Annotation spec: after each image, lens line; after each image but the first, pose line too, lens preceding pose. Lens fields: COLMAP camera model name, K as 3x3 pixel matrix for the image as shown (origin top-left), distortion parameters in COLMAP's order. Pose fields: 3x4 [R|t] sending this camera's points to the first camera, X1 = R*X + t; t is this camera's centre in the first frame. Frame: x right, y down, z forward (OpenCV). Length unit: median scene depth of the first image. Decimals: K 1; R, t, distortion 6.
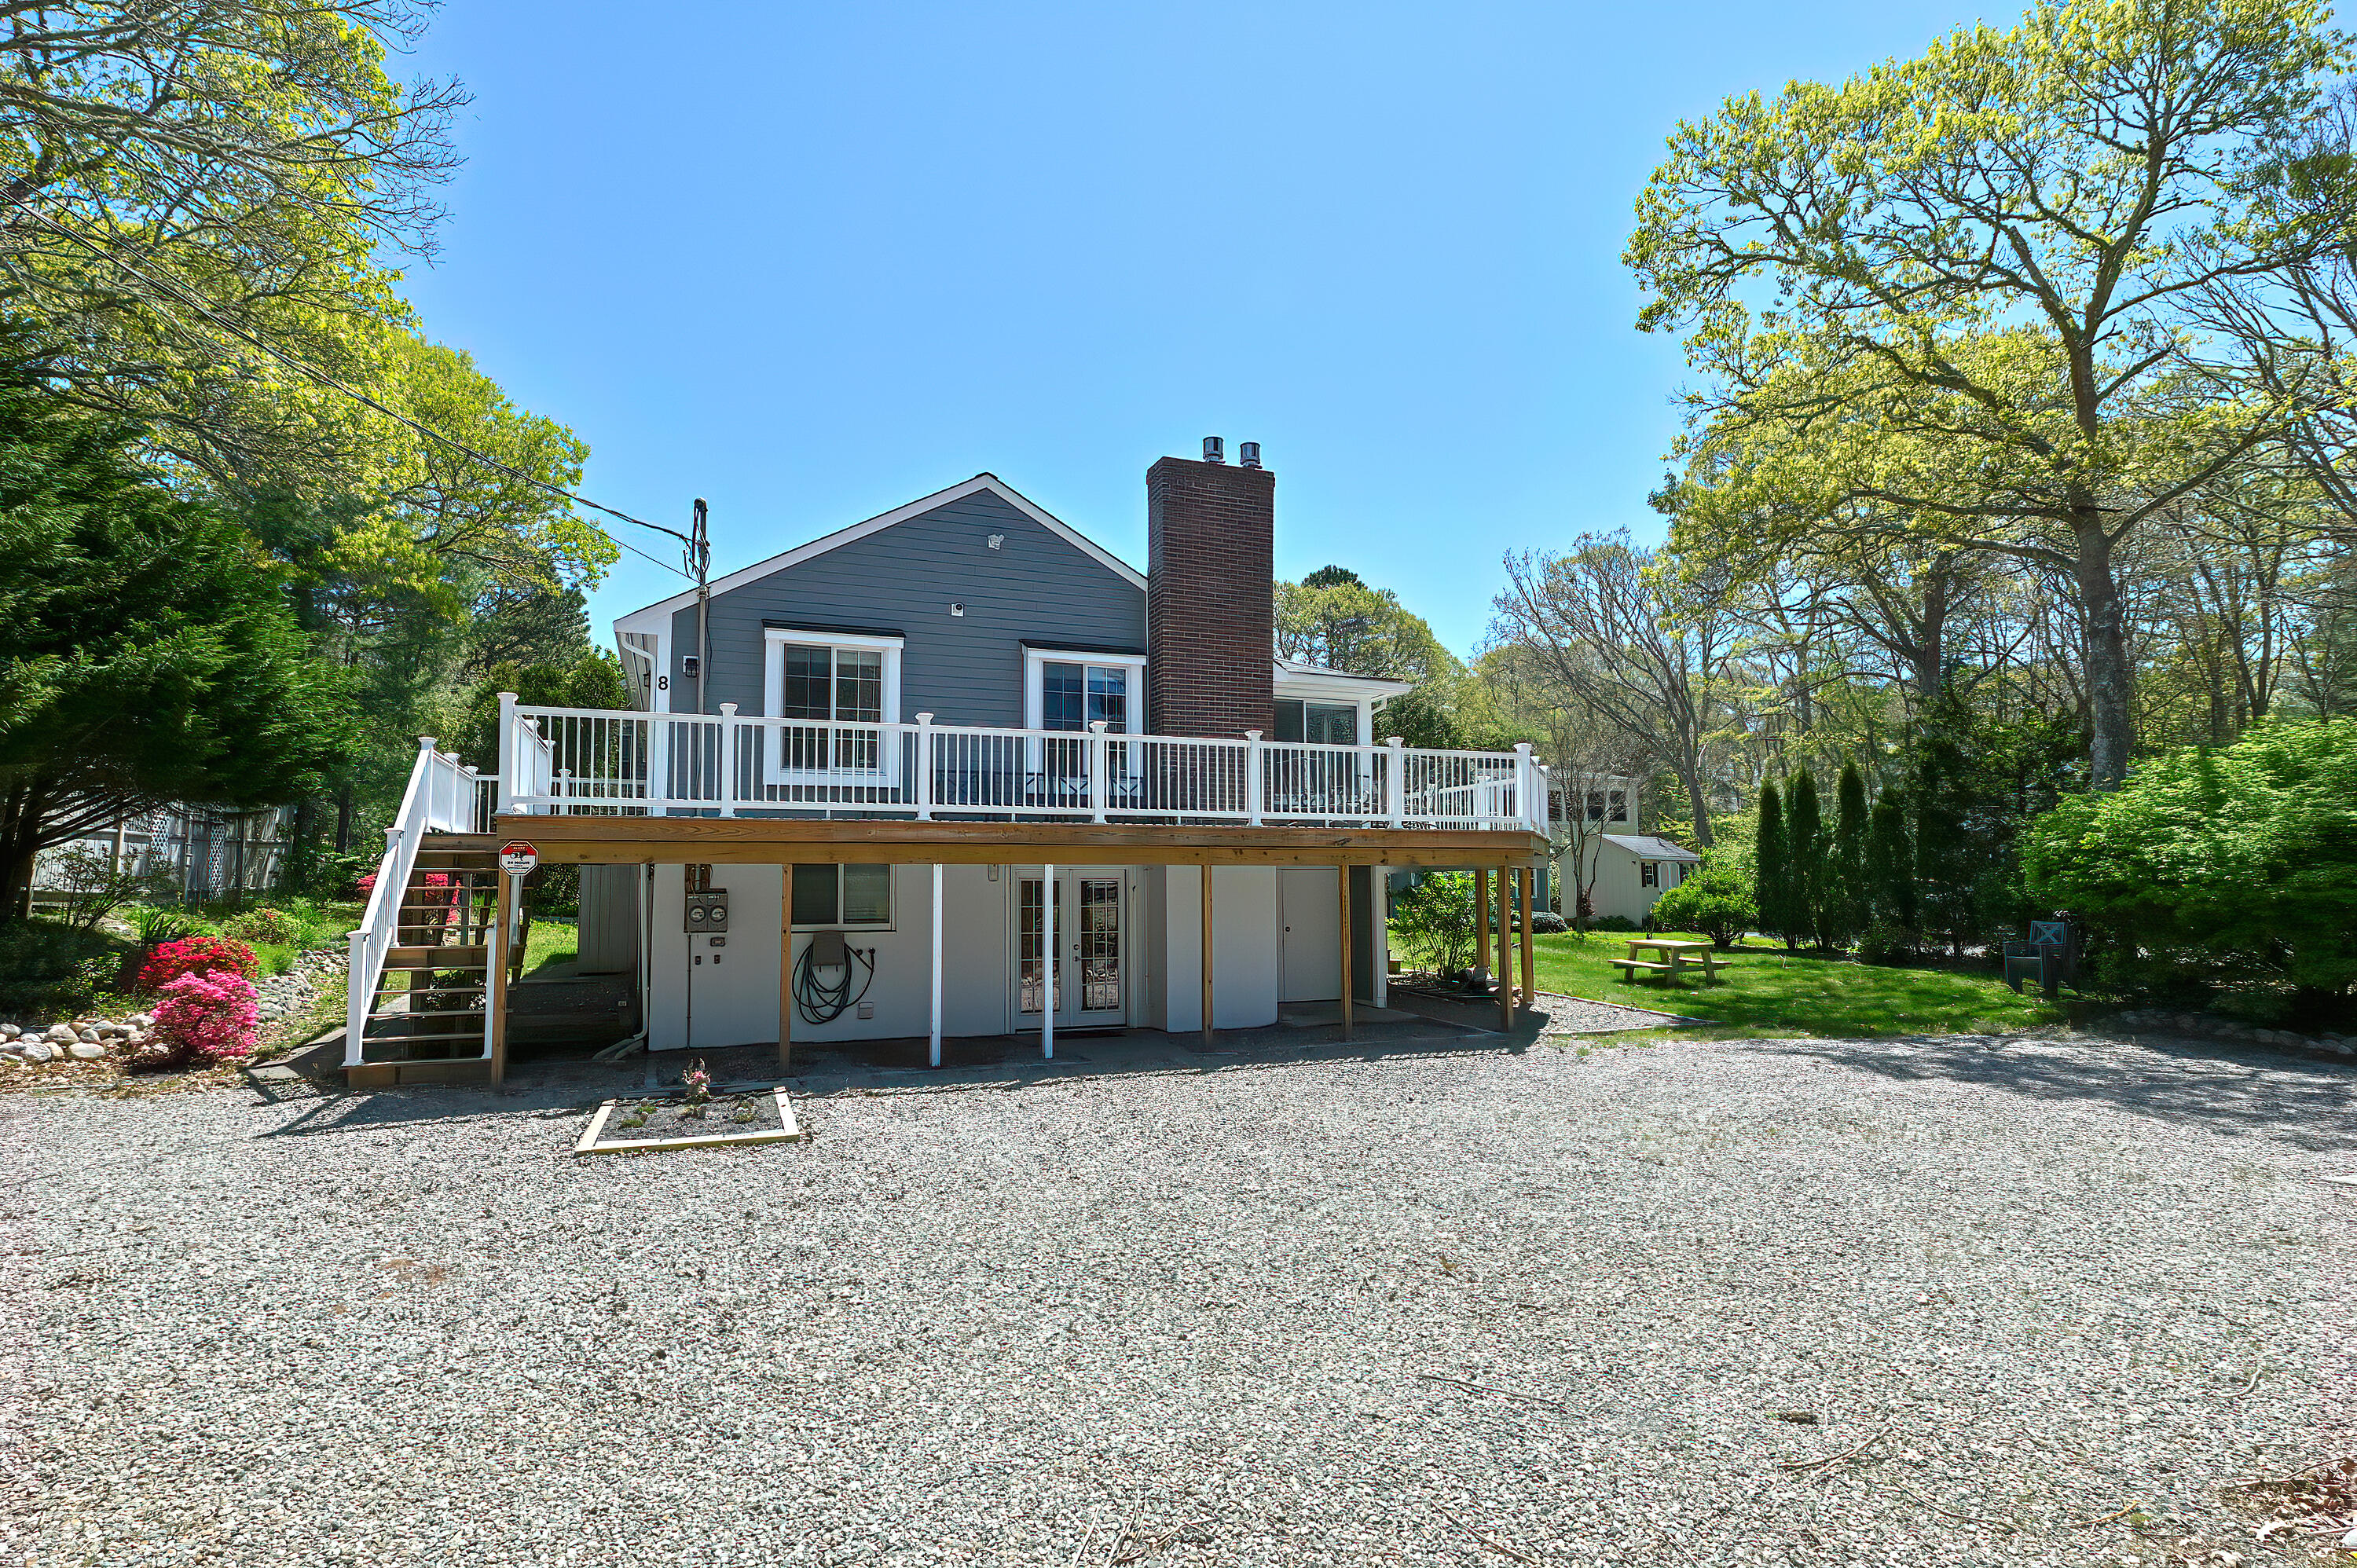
lens RADIAL K [[1271.4, 0, 1181.9], [0, 1271.4, 788.3], [0, 0, 1]] dist [0.001598, 0.000122]
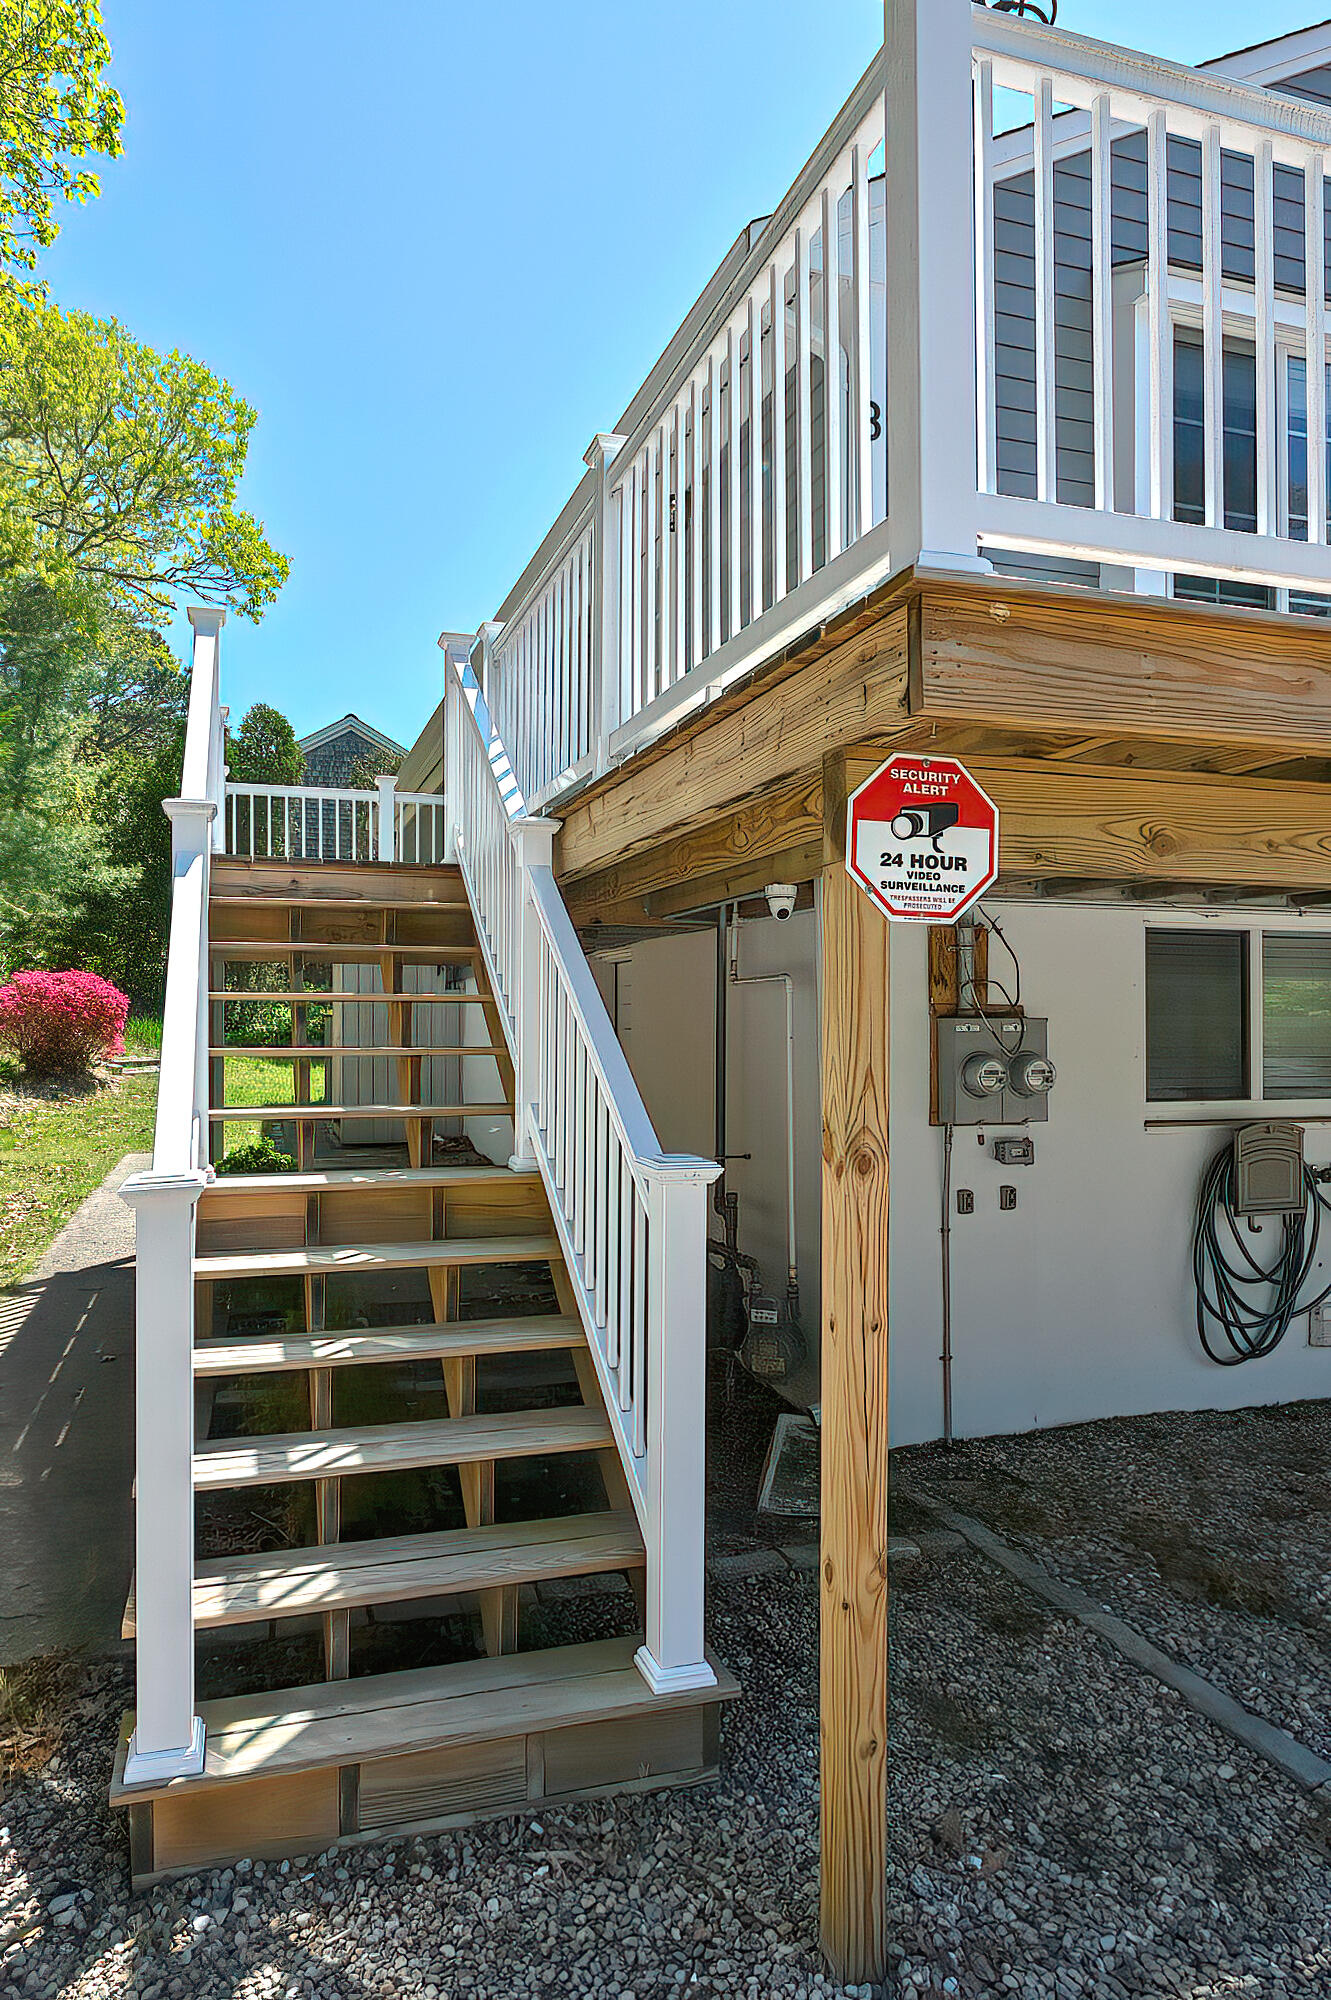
lens RADIAL K [[1279.5, 0, 663.9], [0, 1279.5, 1001.5], [0, 0, 1]] dist [0.000656, 0.000009]
pose [[0.997600, 0.005504, -0.069022, -0.434543], [-0.000797, 0.997682, 0.068043, 0.053117], [0.069236, -0.067825, 0.995292, 0.627130]]
